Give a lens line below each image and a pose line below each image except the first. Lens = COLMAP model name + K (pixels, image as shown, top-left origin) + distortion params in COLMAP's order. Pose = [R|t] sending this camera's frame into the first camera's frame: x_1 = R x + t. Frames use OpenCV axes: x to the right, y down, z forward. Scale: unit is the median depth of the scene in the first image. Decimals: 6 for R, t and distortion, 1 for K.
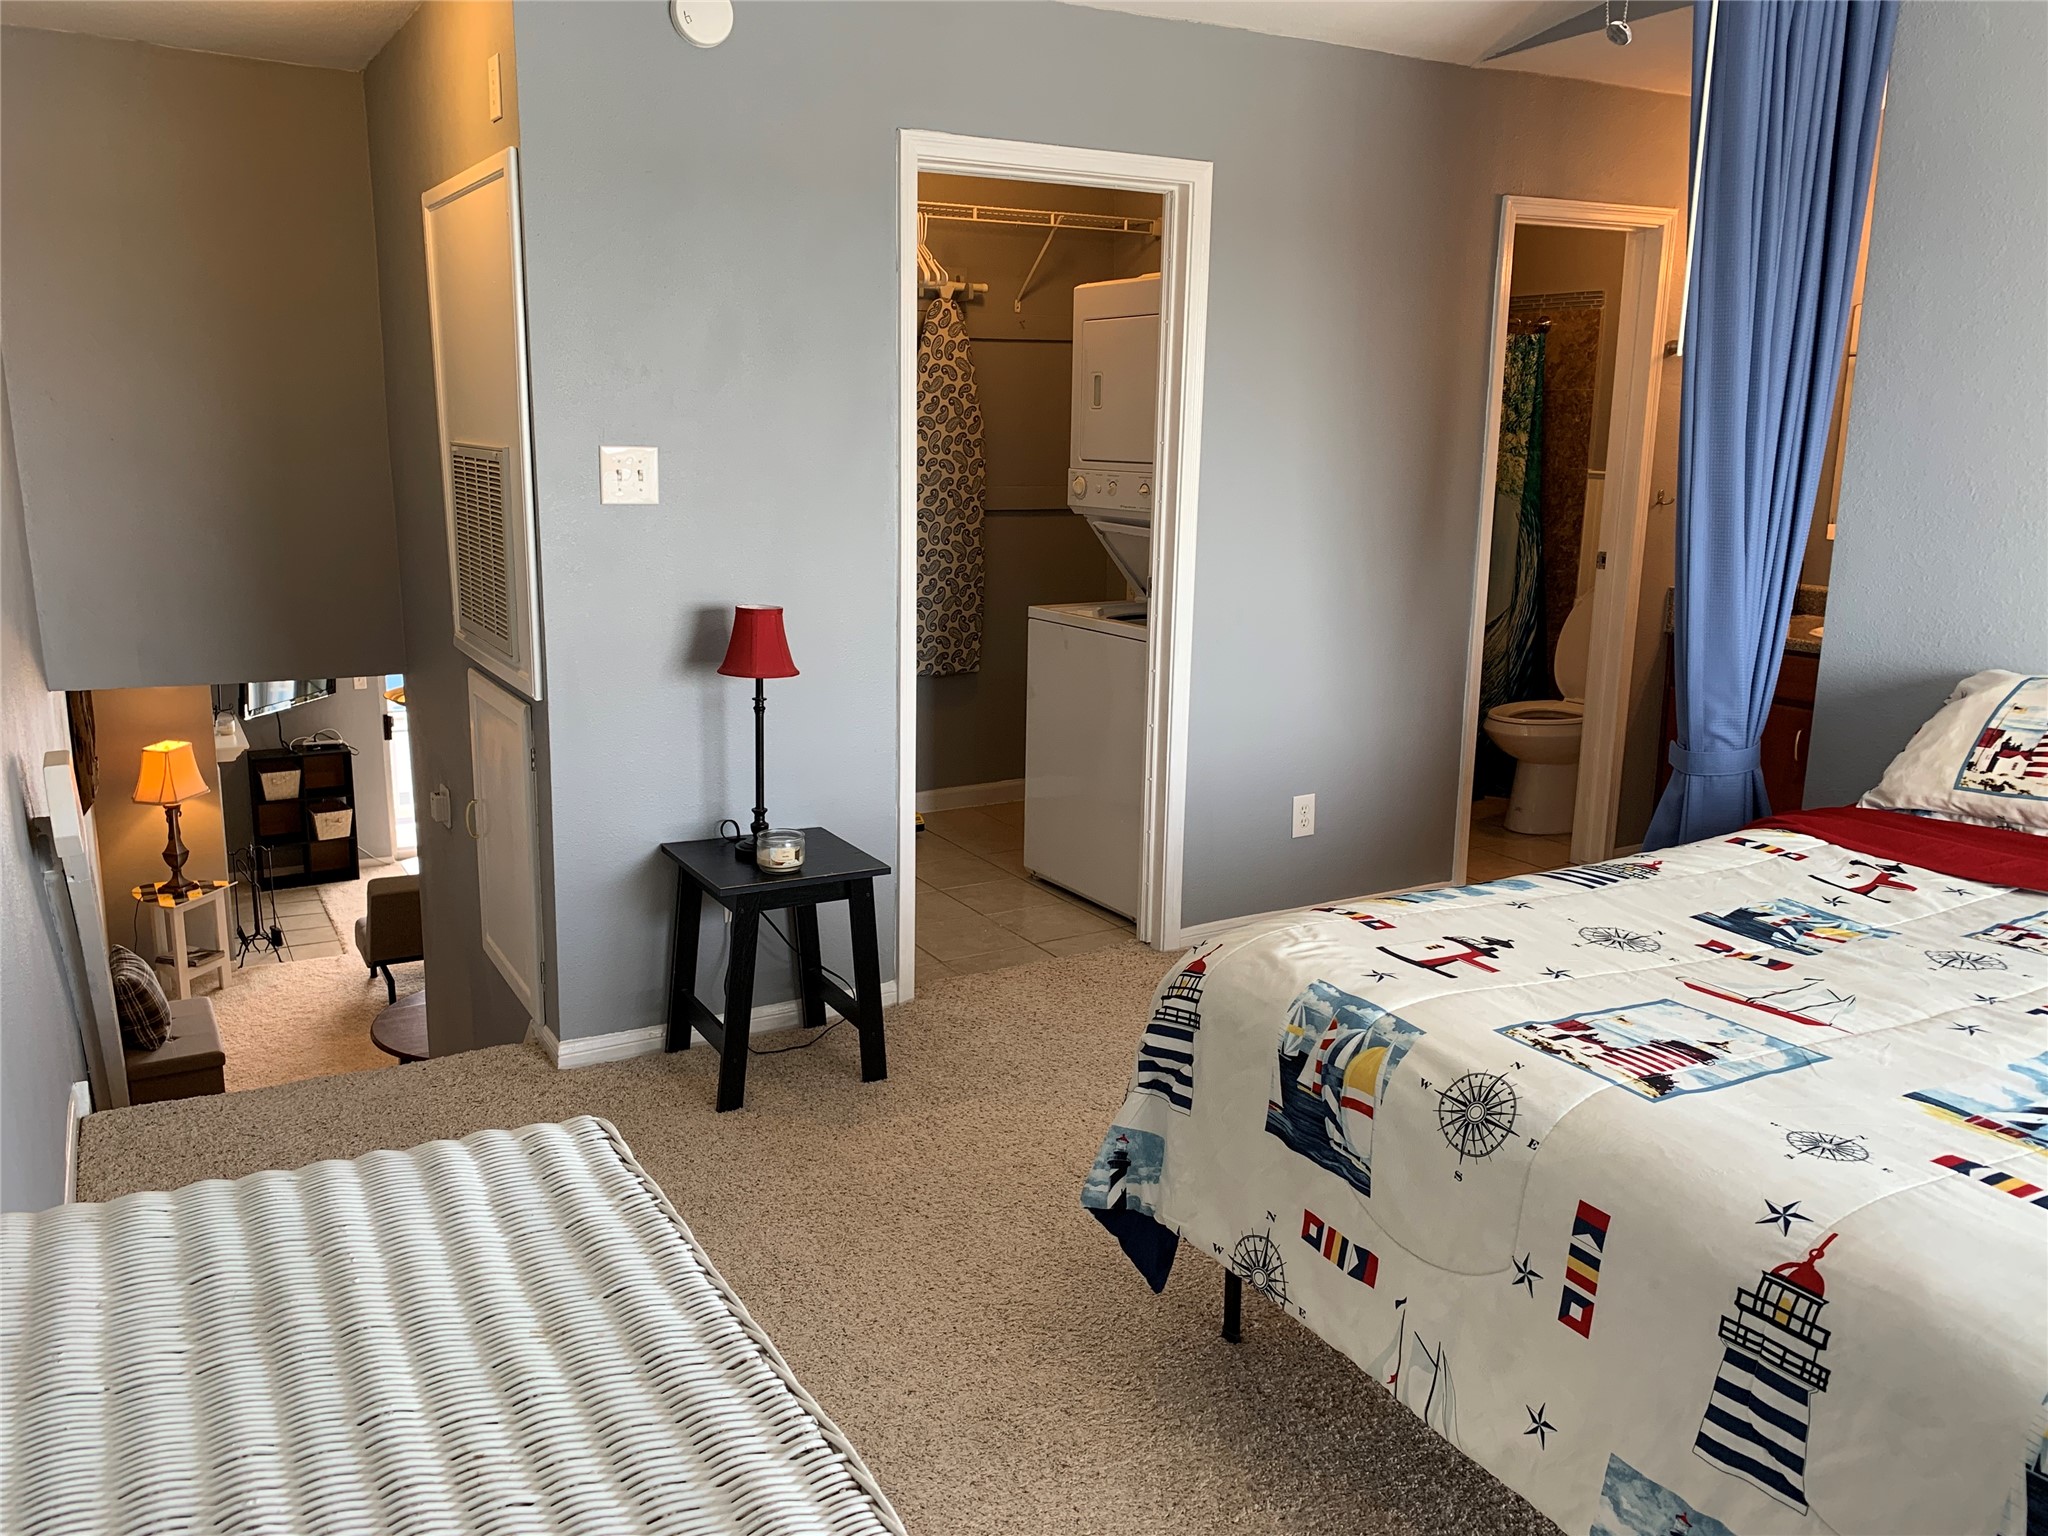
lens RADIAL K [[1569.6, 0, 996.0], [0, 1569.6, 762.1], [0, 0, 1]] dist [0.118237, -0.164238]
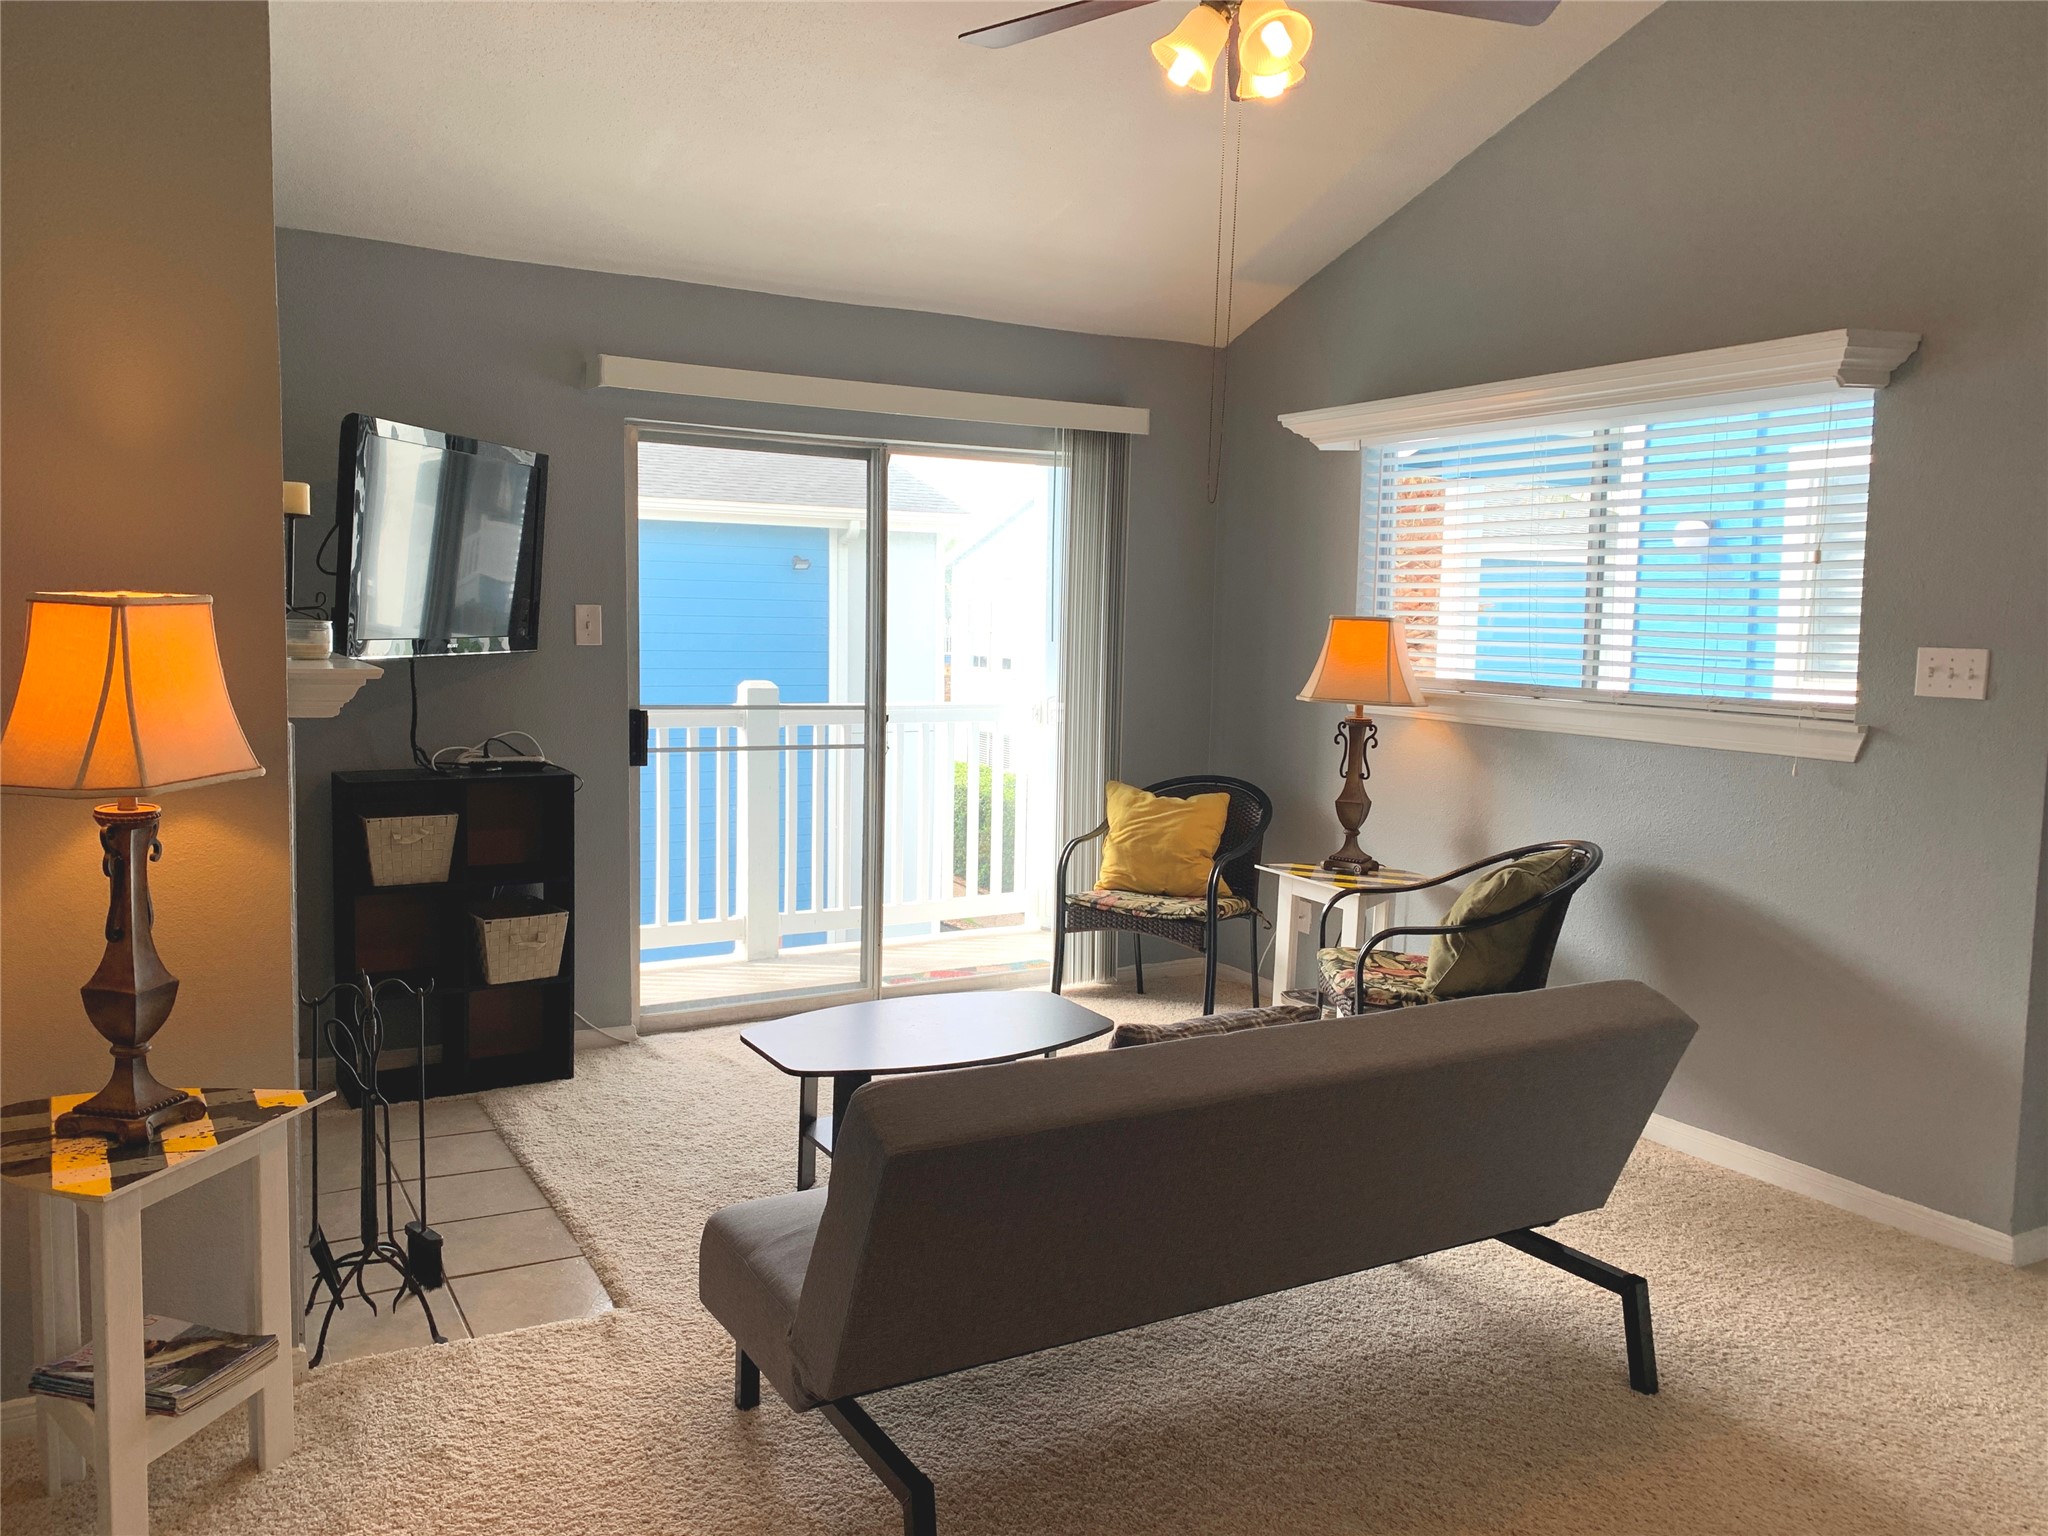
lens RADIAL K [[1573.1, 0, 1024.0], [0, 1573.1, 768.0], [0, 0, 1]] dist [0.028975, -0.004033]
pose [[0.999890, 0.005478, 0.013807, -0.351135], [-0.003852, 0.993342, -0.115138, 0.048367], [-0.014346, 0.115072, 0.993254, 0.699313]]
